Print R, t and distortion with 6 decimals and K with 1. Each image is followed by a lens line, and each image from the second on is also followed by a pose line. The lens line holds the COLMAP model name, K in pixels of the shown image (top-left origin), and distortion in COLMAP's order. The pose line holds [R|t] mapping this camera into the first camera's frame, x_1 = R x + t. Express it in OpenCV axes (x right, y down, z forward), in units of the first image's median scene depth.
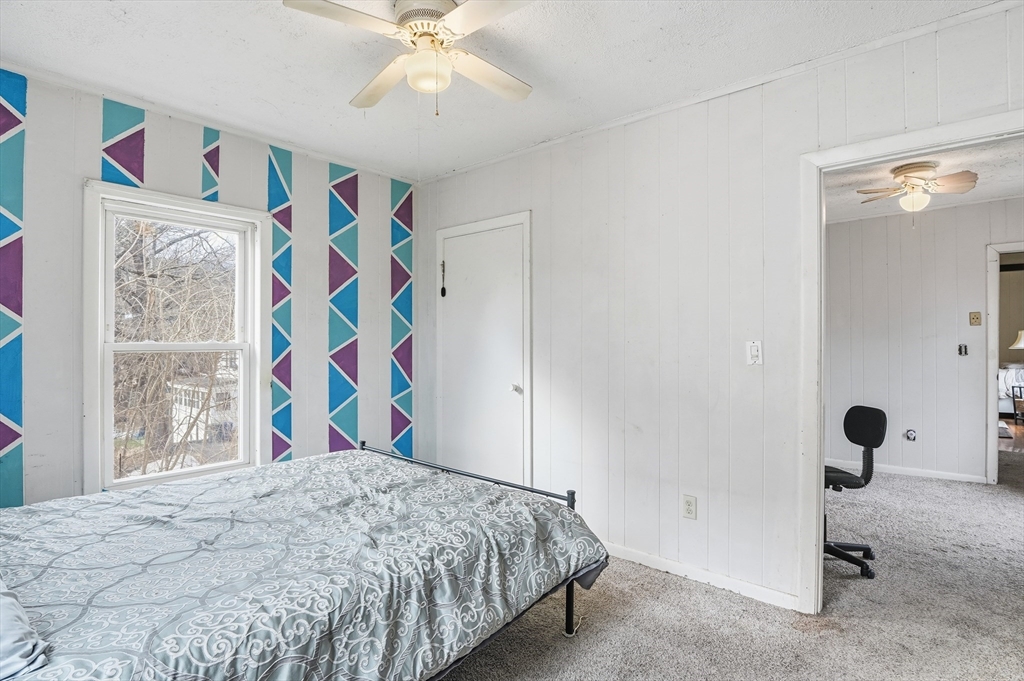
lens RADIAL K [[511.8, 0, 513.6], [0, 511.8, 342.4], [0, 0, 1]] dist [0.001602, 0.000230]
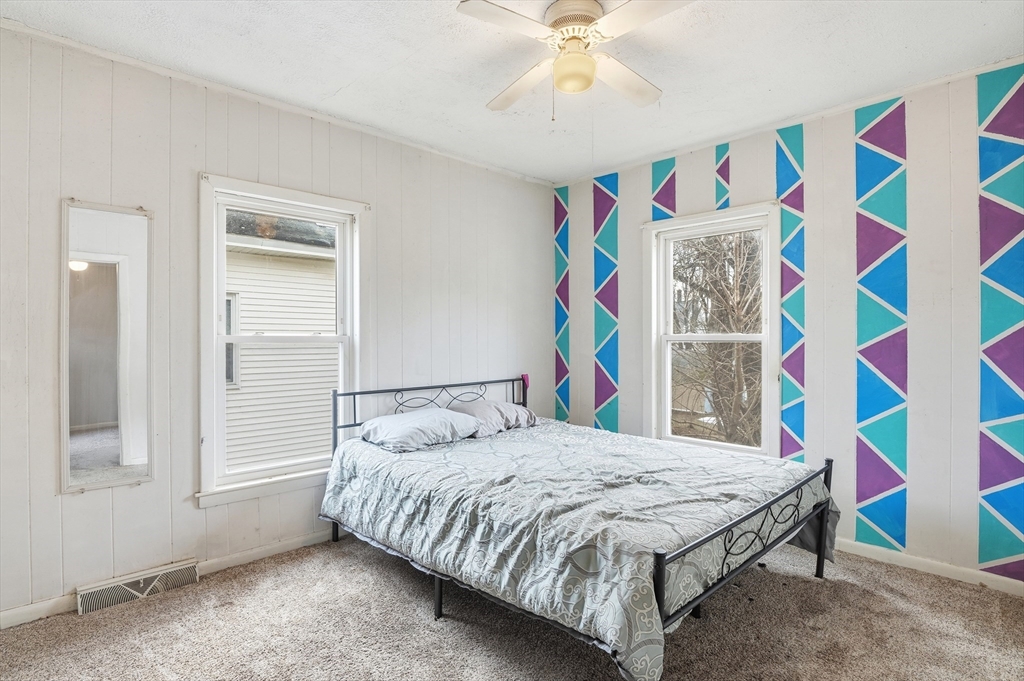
lens RADIAL K [[511.8, 0, 513.5], [0, 511.8, 337.2], [0, 0, 1]] dist [0.001602, 0.000230]
pose [[-0.056042, 0.001817, -0.998427, 0.504604], [-0.001414, 0.999997, 0.001899, 0.004687], [0.998427, 0.001518, -0.056039, 0.544119]]
